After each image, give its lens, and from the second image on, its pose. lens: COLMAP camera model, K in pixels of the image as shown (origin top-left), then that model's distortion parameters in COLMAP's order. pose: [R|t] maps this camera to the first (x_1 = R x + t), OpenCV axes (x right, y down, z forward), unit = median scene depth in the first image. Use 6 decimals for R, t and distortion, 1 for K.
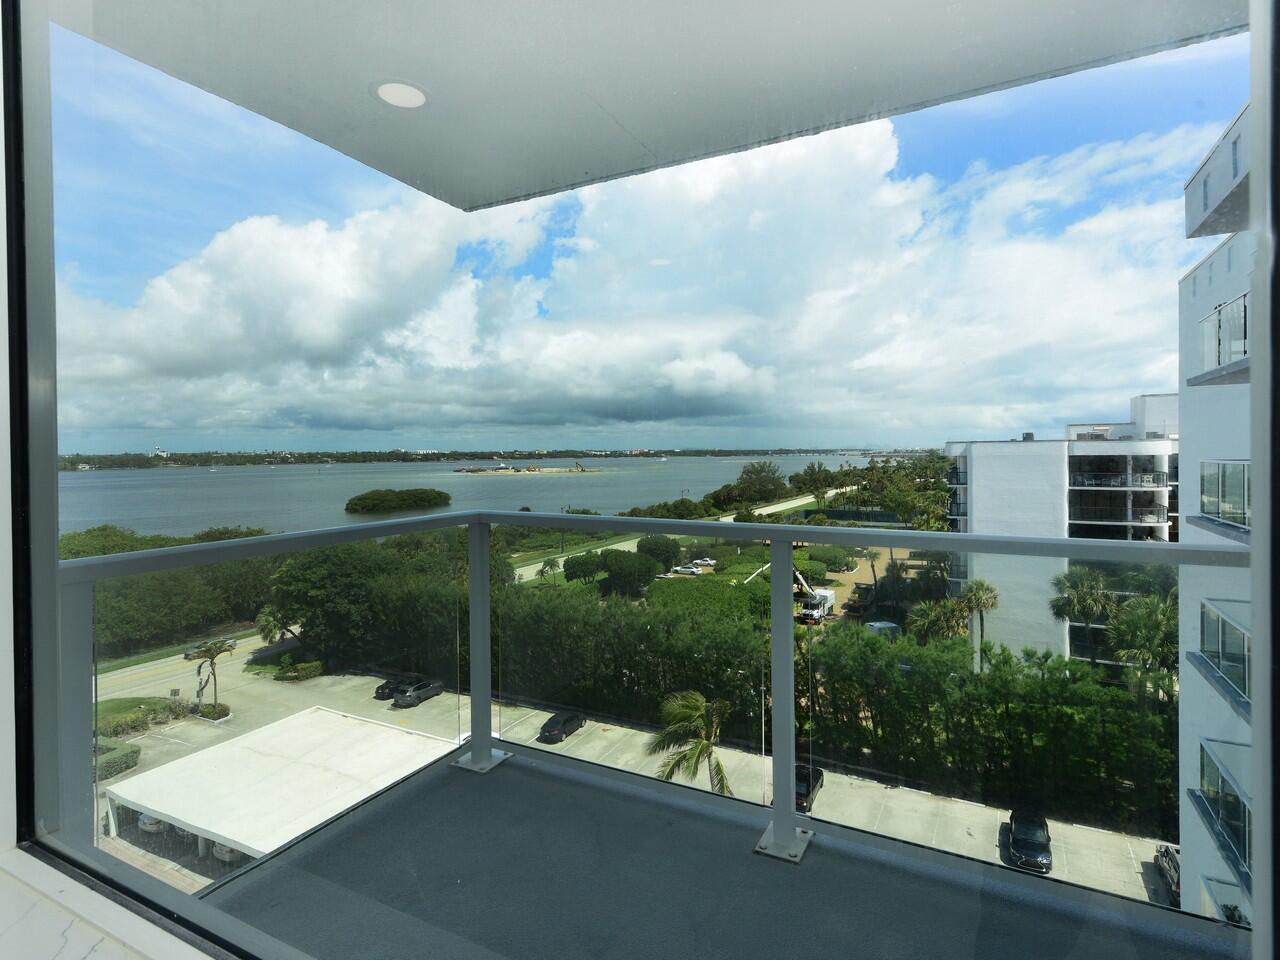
lens RADIAL K [[727.9, 0, 639.8], [0, 727.9, 477.0], [0, 0, 1]] dist [0.042589, 0.003653]
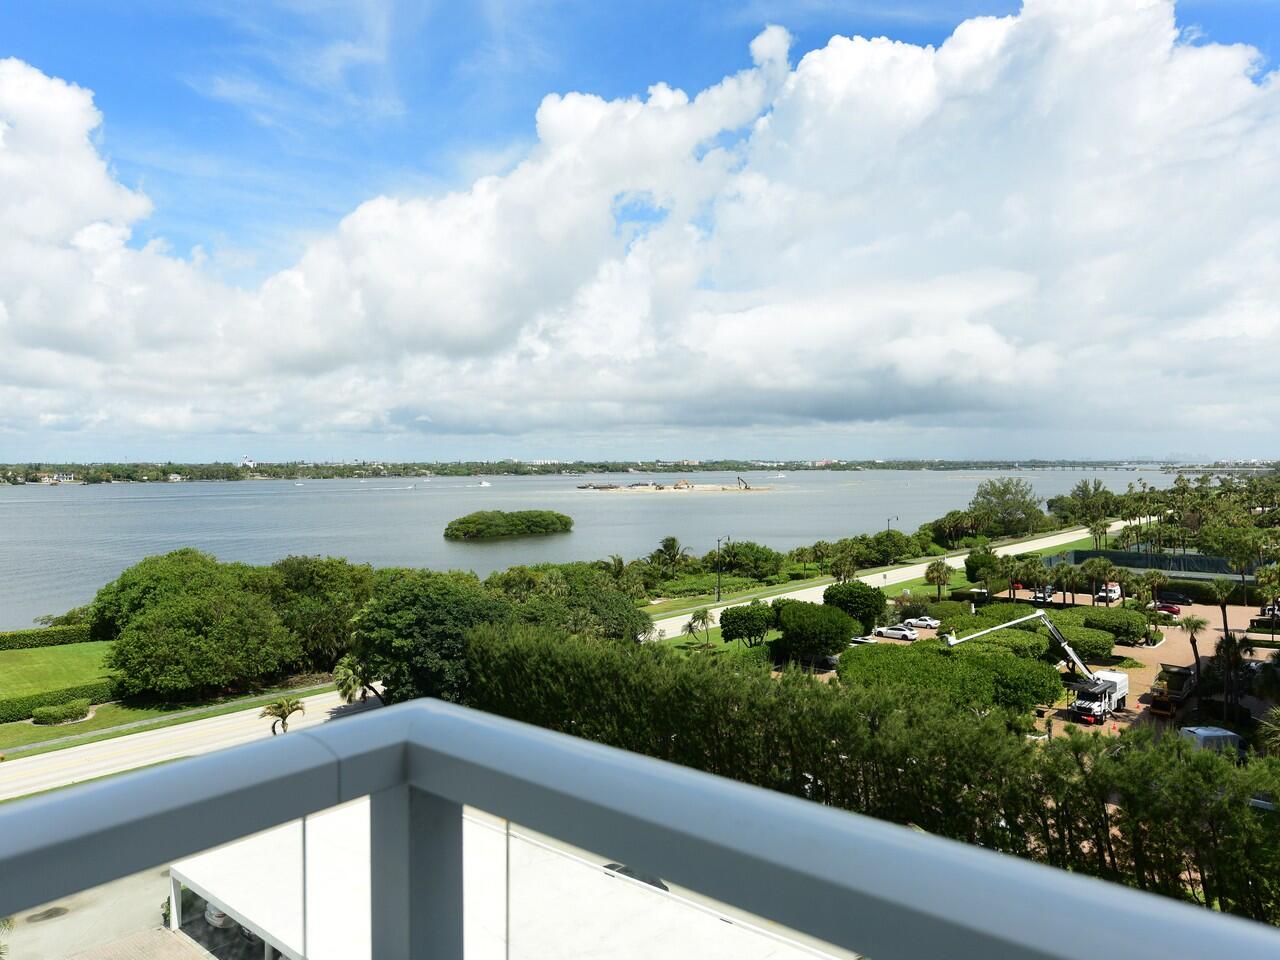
lens RADIAL K [[900.4, 0, 635.0], [0, 900.4, 471.2], [0, 0, 1]] dist [0.005299, -0.004740]
pose [[0.980519, 0.007149, -0.196296, -0.014104], [-0.012238, 0.999619, -0.024723, -0.003103], [0.196044, 0.026643, 0.980233, 0.108572]]
